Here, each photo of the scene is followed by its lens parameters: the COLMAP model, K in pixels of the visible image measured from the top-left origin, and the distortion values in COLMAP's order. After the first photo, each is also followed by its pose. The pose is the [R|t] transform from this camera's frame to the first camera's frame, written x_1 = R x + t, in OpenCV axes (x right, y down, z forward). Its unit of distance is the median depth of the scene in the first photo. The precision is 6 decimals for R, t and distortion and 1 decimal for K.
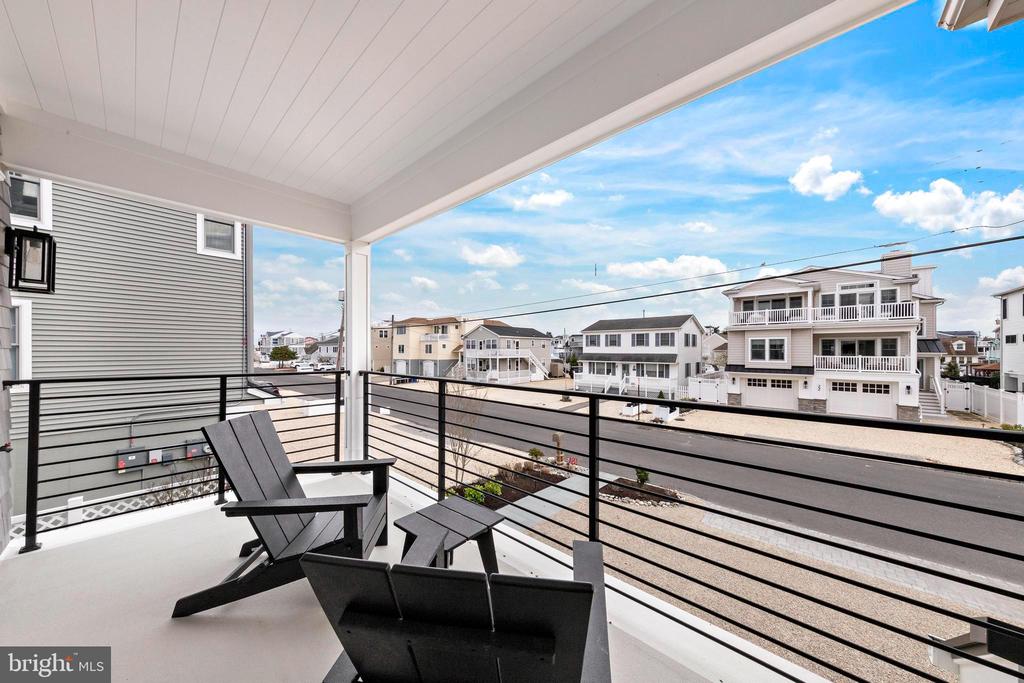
lens RADIAL K [[339.5, 0, 513.1], [0, 339.5, 352.0], [0, 0, 1]] dist [-0.002217, -0.000051]
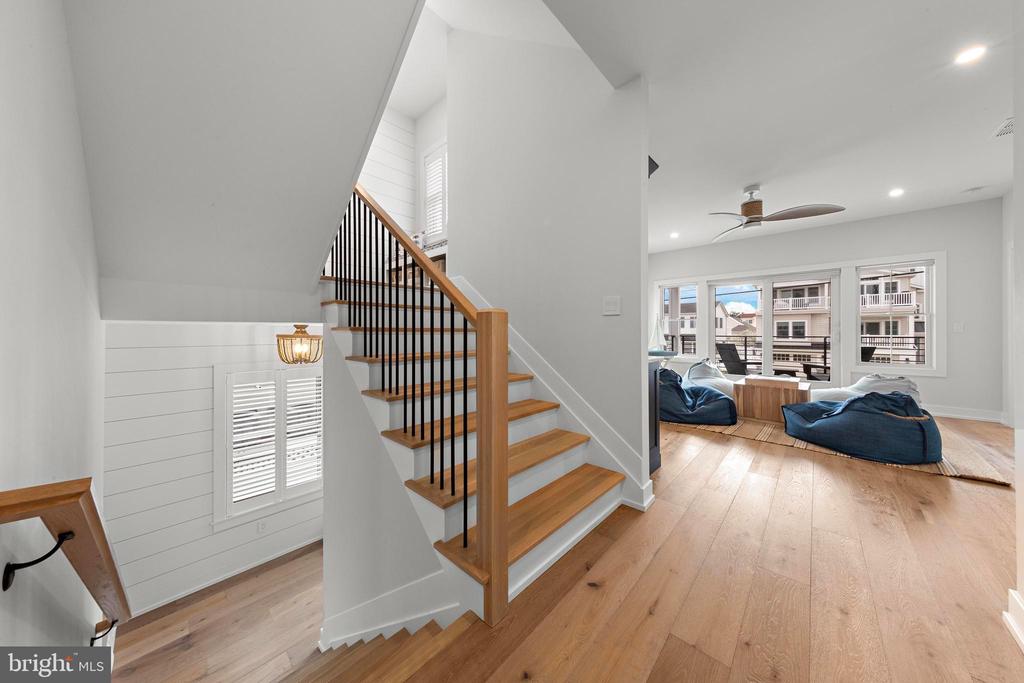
lens RADIAL K [[327.8, 0, 514.3], [0, 327.8, 332.7], [0, 0, 1]] dist [0.007493, 0.000101]
pose [[0.999985, -0.001277, -0.005327, -0.264117], [0.001248, 0.999985, -0.005368, 0.007688], [0.005334, 0.005361, 0.999971, -0.220776]]
